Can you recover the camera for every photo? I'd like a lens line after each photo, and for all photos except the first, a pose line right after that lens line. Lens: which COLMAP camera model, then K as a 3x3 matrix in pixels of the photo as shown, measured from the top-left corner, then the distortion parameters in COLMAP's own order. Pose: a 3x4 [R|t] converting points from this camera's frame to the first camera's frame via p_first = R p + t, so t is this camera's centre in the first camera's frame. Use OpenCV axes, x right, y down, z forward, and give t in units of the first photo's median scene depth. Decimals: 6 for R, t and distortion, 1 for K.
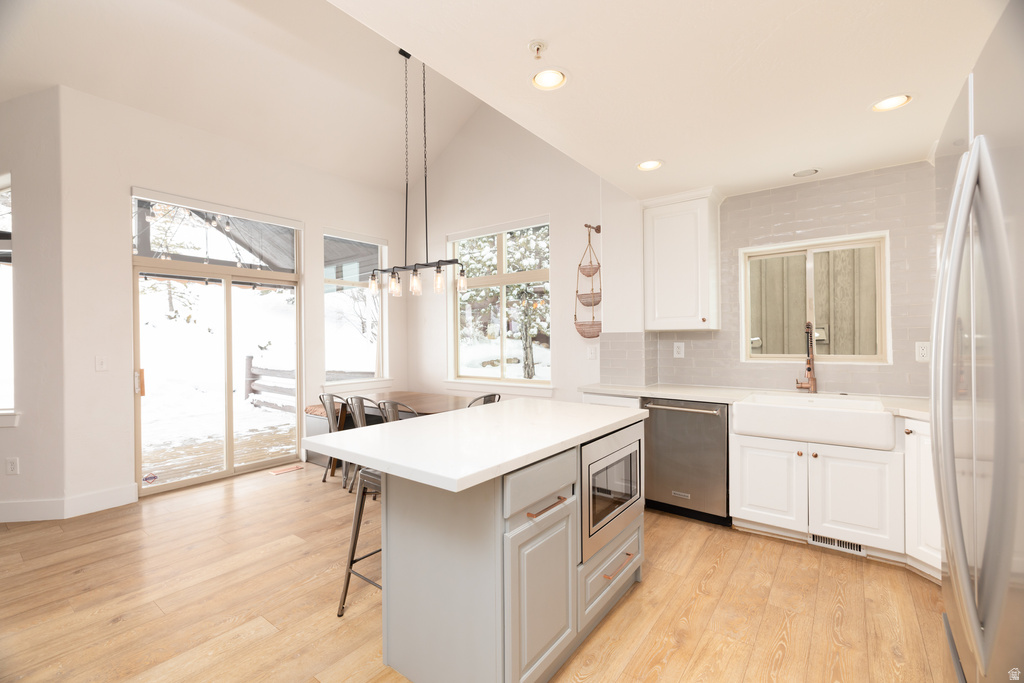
lens RADIAL K [[442.7, 0, 510.9], [0, 442.7, 340.4], [0, 0, 1]] dist [0.000440, 0.000192]
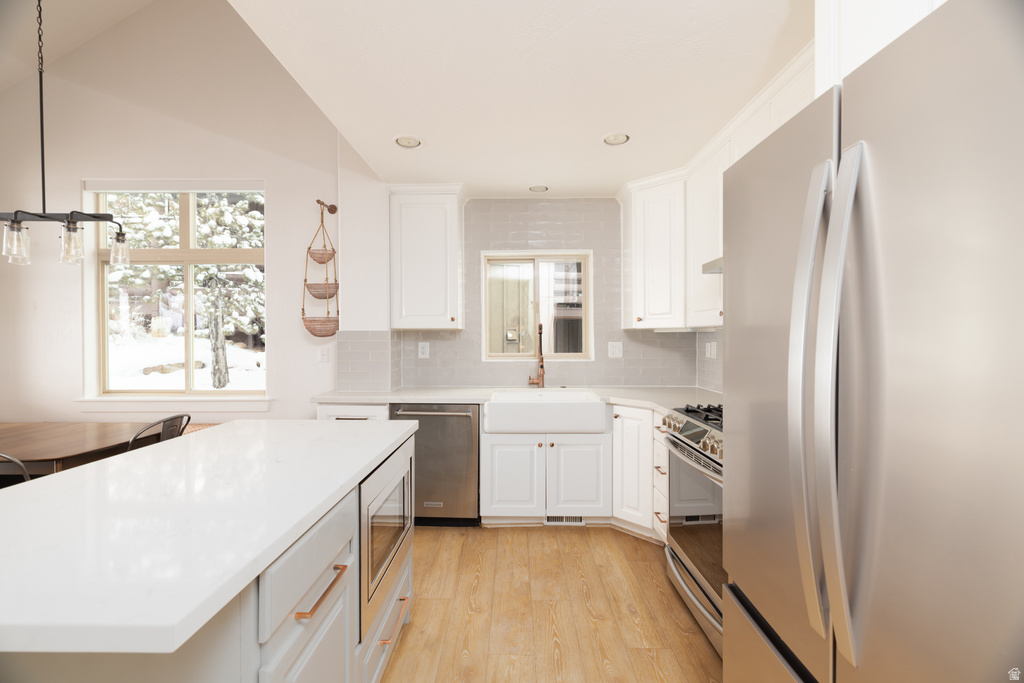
lens RADIAL K [[442.7, 0, 510.9], [0, 442.7, 340.4], [0, 0, 1]] dist [0.000440, 0.000192]
pose [[0.802212, 0.002914, 0.597032, -0.043297], [-0.003974, 0.999992, 0.000459, -0.000568], [-0.597026, -0.002741, 0.802217, 0.141924]]
